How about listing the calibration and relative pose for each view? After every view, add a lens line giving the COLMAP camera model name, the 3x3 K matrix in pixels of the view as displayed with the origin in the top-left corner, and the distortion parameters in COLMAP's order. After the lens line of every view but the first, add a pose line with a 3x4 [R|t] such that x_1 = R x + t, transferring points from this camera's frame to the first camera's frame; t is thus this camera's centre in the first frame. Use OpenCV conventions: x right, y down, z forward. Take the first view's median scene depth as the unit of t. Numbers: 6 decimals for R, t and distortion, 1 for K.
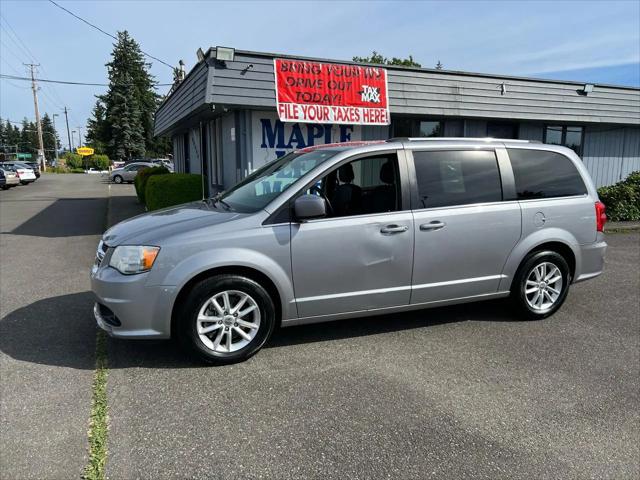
lens RADIAL K [[479.0, 0, 320.0], [0, 479.0, 240.0], [0, 0, 1]] dist [0.048836, -0.052378]
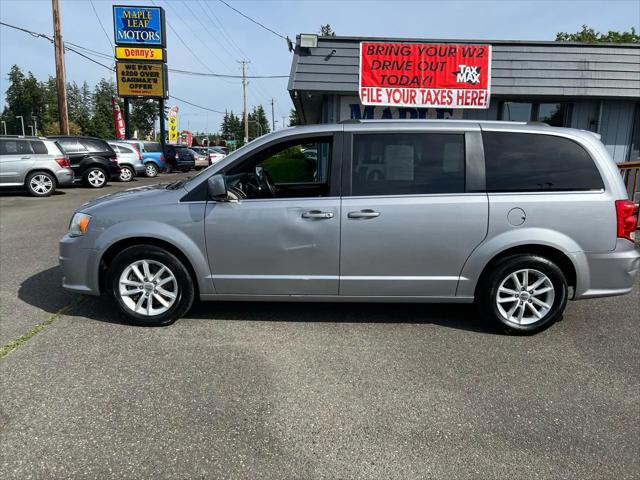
lens RADIAL K [[478.6, 0, 322.0], [0, 478.6, 243.4], [0, 0, 1]] dist [0.045975, -0.047131]
pose [[0.927733, 0.086001, -0.363201, 0.225209], [-0.074715, 0.996187, 0.045037, -0.004267], [0.365690, -0.014646, 0.930622, 0.047580]]
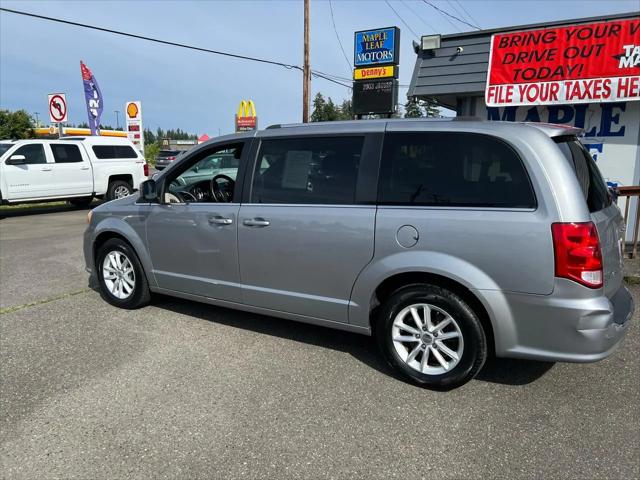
lens RADIAL K [[478.6, 0, 322.0], [0, 478.6, 243.4], [0, 0, 1]] dist [0.045975, -0.047131]
pose [[0.598271, 0.140280, -0.788919, 0.458271], [-0.128641, 0.988601, 0.078232, -0.034738], [0.790900, 0.054684, 0.609497, 0.249620]]
